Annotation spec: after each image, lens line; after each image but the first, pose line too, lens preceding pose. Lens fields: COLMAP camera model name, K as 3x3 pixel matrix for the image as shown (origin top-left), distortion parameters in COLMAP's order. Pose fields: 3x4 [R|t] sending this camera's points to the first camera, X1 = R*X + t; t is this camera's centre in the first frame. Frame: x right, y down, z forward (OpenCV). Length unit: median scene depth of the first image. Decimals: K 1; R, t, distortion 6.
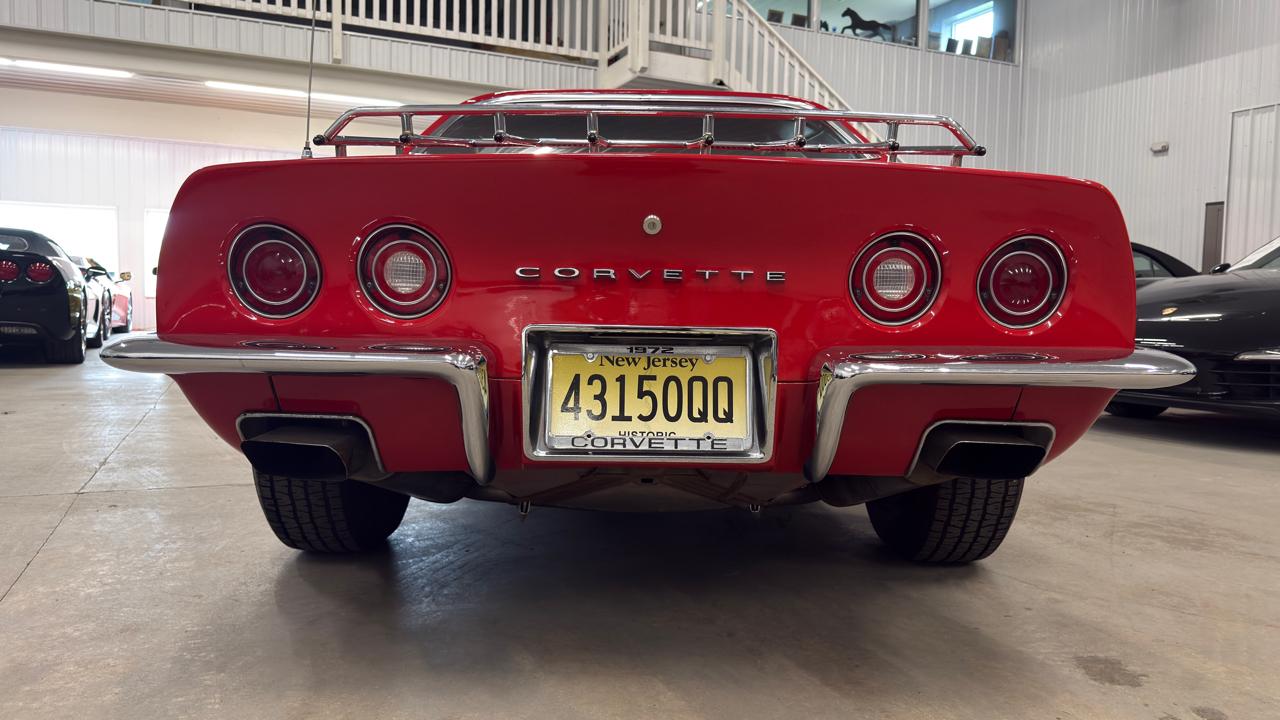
lens RADIAL K [[908.0, 0, 646.3], [0, 908.0, 357.1], [0, 0, 1]] dist [0.069666, -0.093719]
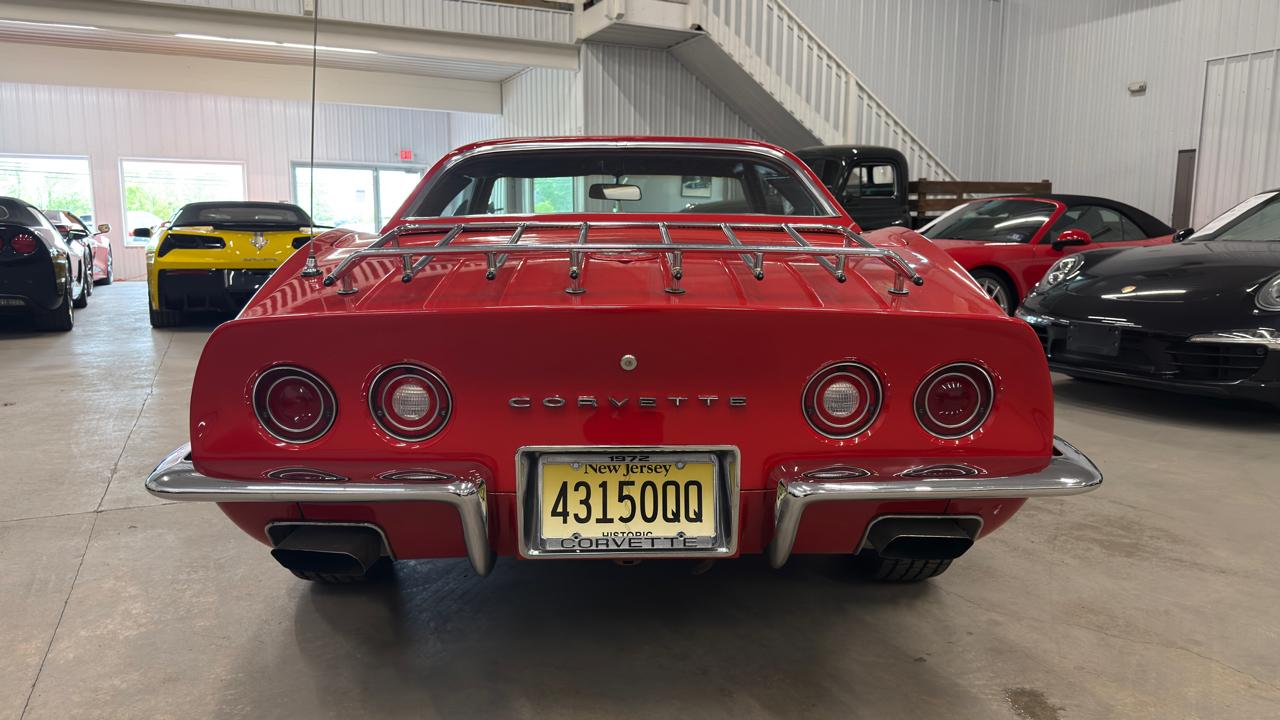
lens RADIAL K [[907.2, 0, 640.0], [0, 907.2, 360.0], [0, 0, 1]] dist [0.067171, -0.092656]
pose [[0.999804, -0.015852, 0.011881, 0.006762], [0.014803, 0.996382, 0.083693, -0.225565], [-0.013164, -0.083501, 0.996421, -0.119477]]
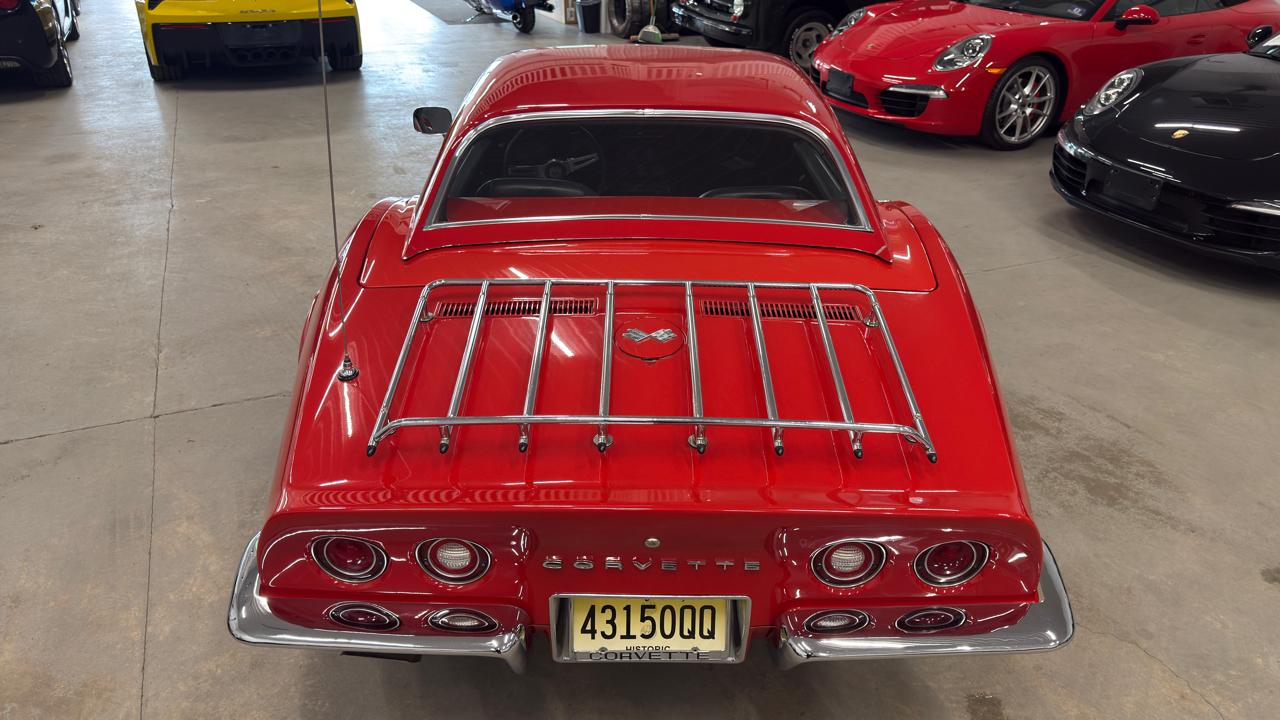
lens RADIAL K [[924.9, 0, 640.0], [0, 924.9, 360.0], [0, 0, 1]] dist [-0.002549, -0.003004]
pose [[0.999944, 0.003663, -0.009909, 0.001234], [0.000763, 0.910479, 0.413555, -0.823014], [0.010537, -0.413540, 0.910425, -0.031565]]
